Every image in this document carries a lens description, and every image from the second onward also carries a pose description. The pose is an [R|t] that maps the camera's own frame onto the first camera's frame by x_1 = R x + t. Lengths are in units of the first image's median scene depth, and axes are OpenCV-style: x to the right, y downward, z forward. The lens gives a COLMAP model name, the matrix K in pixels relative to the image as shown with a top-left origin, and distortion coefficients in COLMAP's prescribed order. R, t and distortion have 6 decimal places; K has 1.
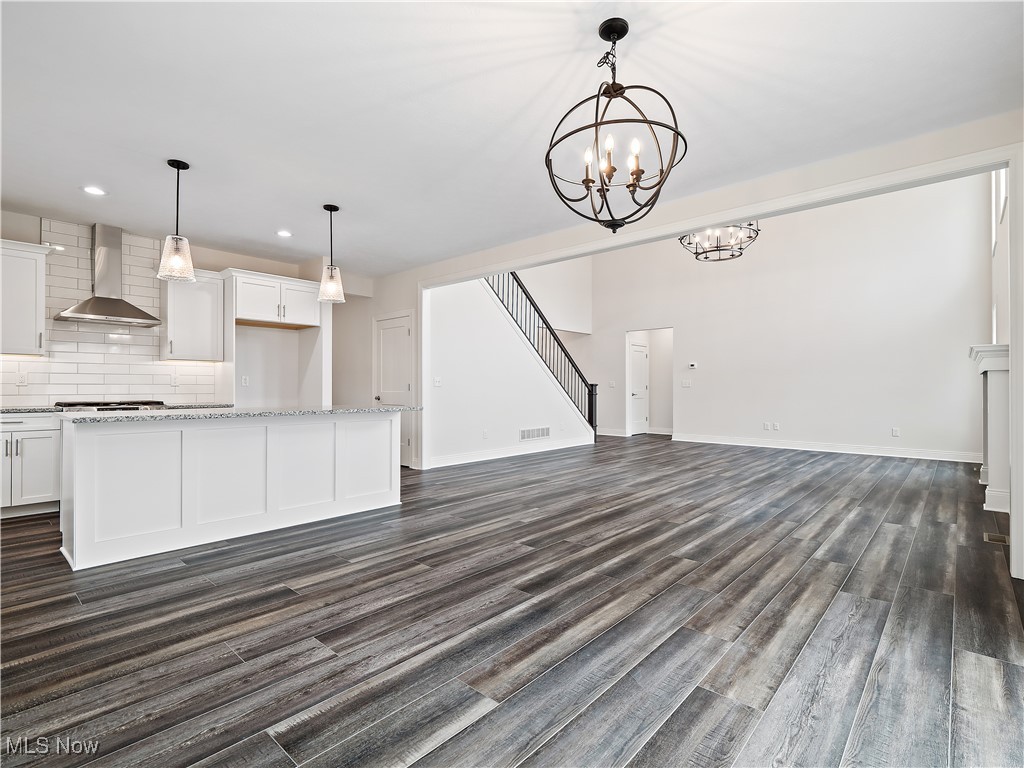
lens RADIAL K [[494.3, 0, 514.2], [0, 494.3, 391.5], [0, 0, 1]] dist [0.002166, -0.000907]
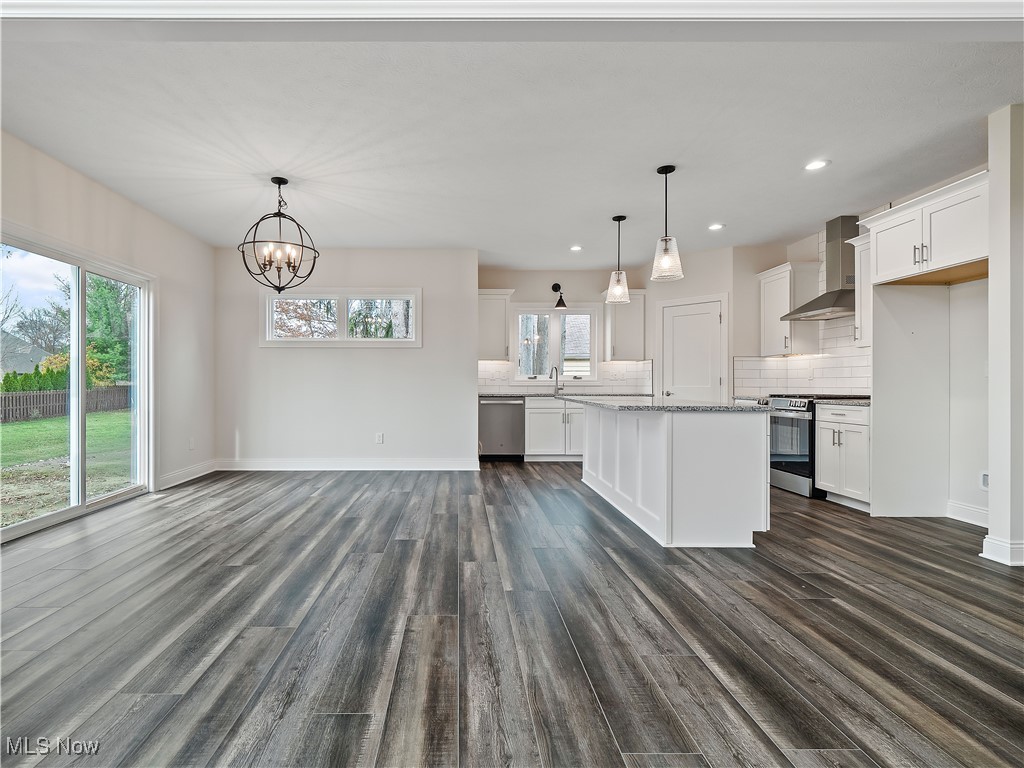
lens RADIAL K [[518.2, 0, 460.7], [0, 518.2, 384.1], [0, 0, 1]] dist [0.000218, -0.000985]
pose [[-0.738404, -0.001285, -0.674358, 0.674550], [-0.007029, 0.999959, 0.005791, -0.003234], [0.674322, 0.009016, -0.738382, 1.934014]]
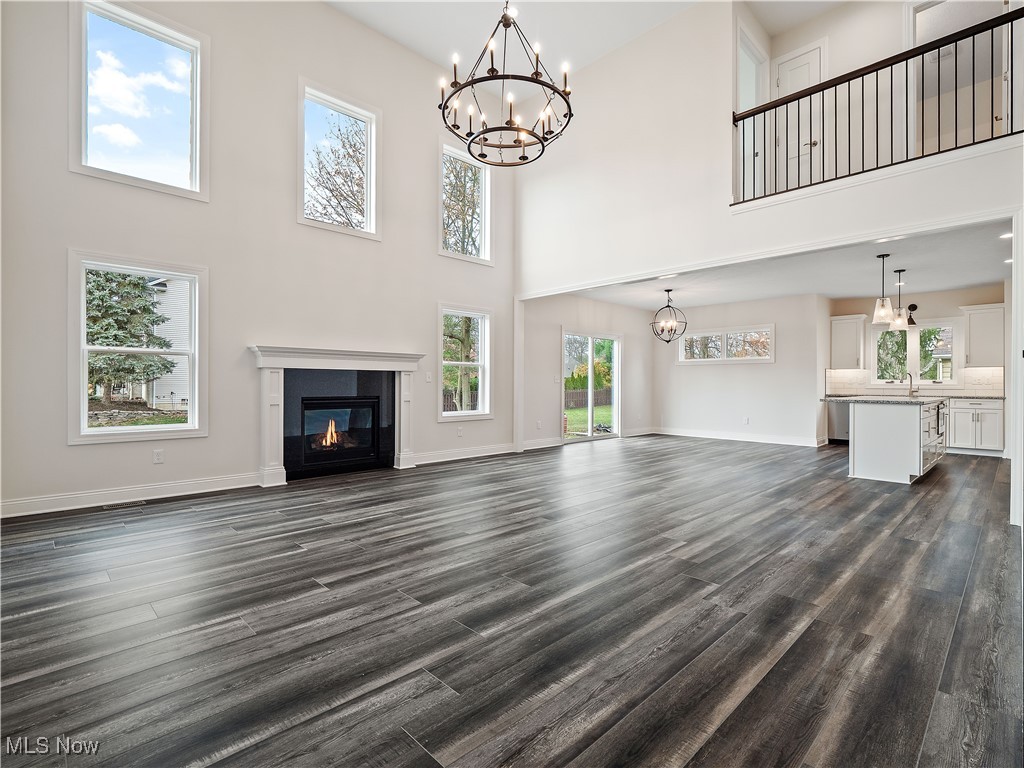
lens RADIAL K [[498.7, 0, 512.6], [0, 498.7, 377.8], [0, 0, 1]] dist [-0.001707, -0.000617]
pose [[-0.998017, -0.005398, 0.062717, 0.788890], [-0.005657, 0.999976, -0.003940, -0.022056], [-0.062694, -0.004287, -0.998024, 3.348995]]
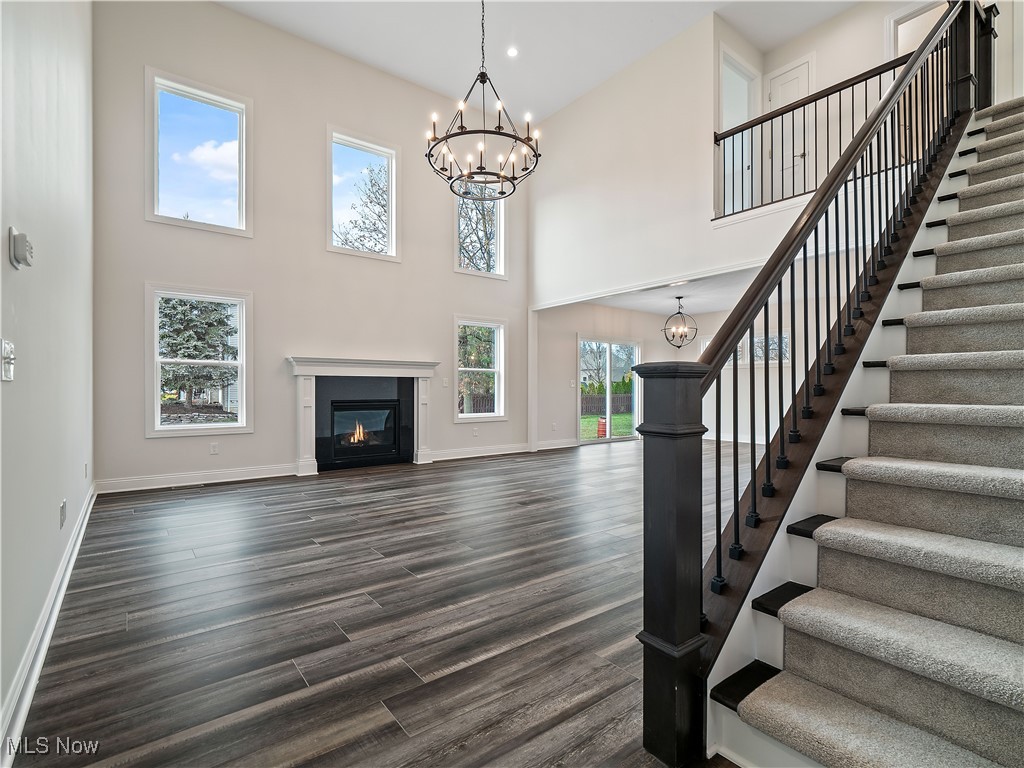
lens RADIAL K [[502.0, 0, 512.0], [0, 502.0, 384.0], [0, 0, 1]] dist [-0.000555, -0.001326]
pose [[-0.983917, -0.001193, 0.178621, 0.543767], [-0.001238, 0.999999, -0.000143, -0.024171], [-0.178620, -0.000361, -0.983918, 3.536256]]
